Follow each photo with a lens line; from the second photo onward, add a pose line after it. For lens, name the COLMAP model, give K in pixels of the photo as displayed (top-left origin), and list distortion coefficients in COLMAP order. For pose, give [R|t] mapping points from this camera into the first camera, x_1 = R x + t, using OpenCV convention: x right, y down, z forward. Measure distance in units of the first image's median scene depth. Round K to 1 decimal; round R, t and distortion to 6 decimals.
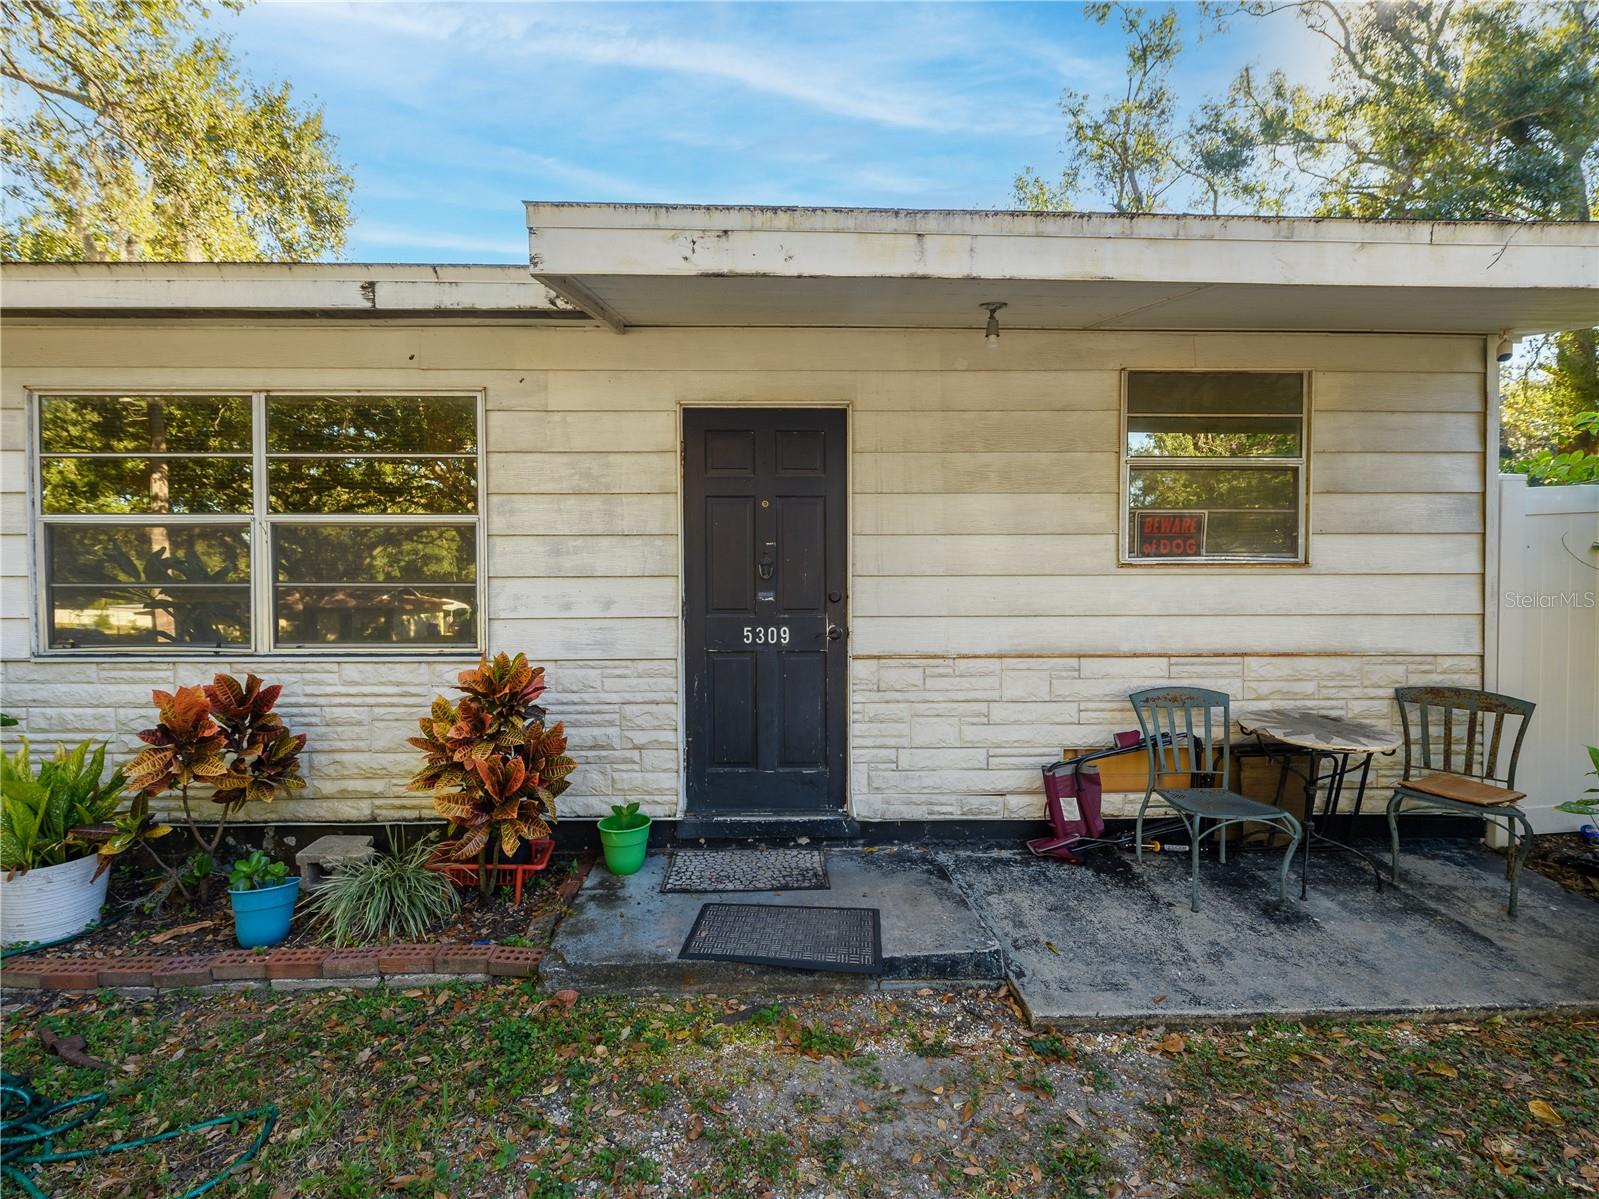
lens RADIAL K [[673.3, 0, 799.5], [0, 673.3, 599.5], [0, 0, 1]] dist [-0.001405, -0.000514]
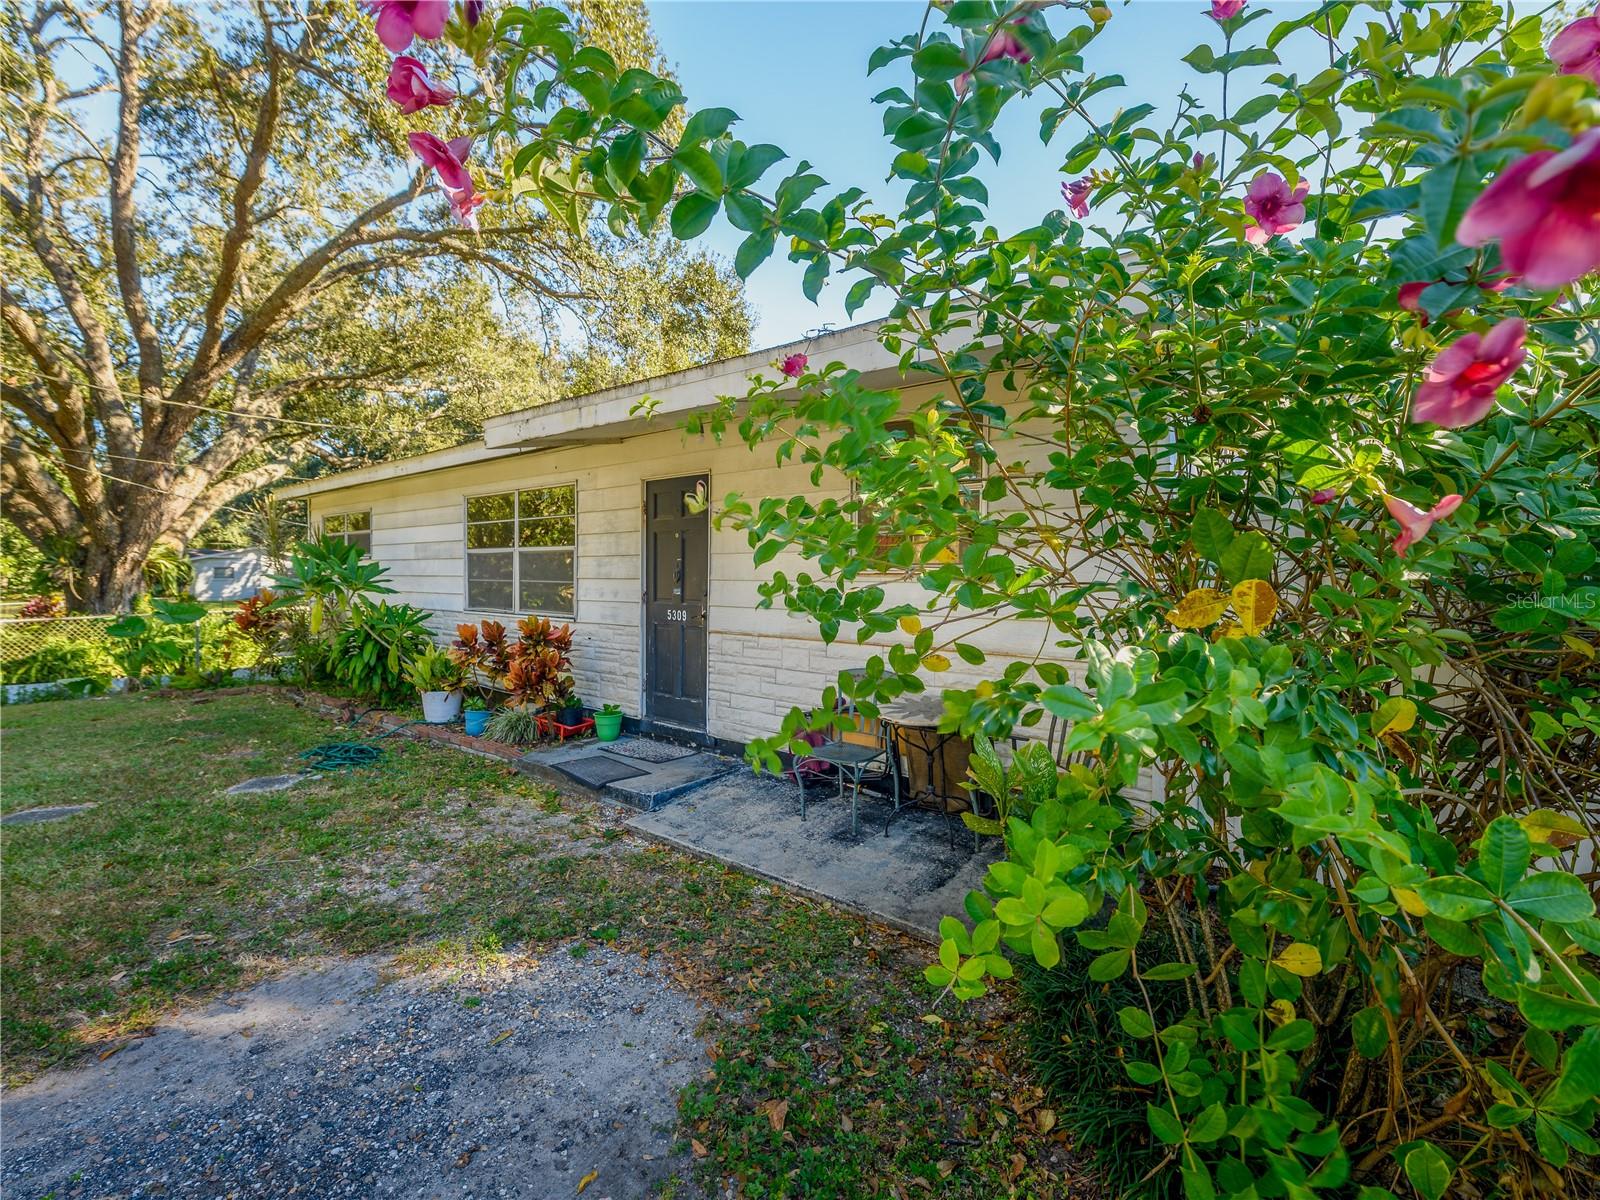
lens RADIAL K [[651.8, 0, 828.2], [0, 651.8, 605.2], [0, 0, 1]] dist [-0.000936, -0.000158]
pose [[0.797036, 0.033916, -0.602979, 1.240787], [-0.032805, 0.999379, 0.012850, -0.004055], [0.603040, 0.009539, 0.797654, -0.049829]]
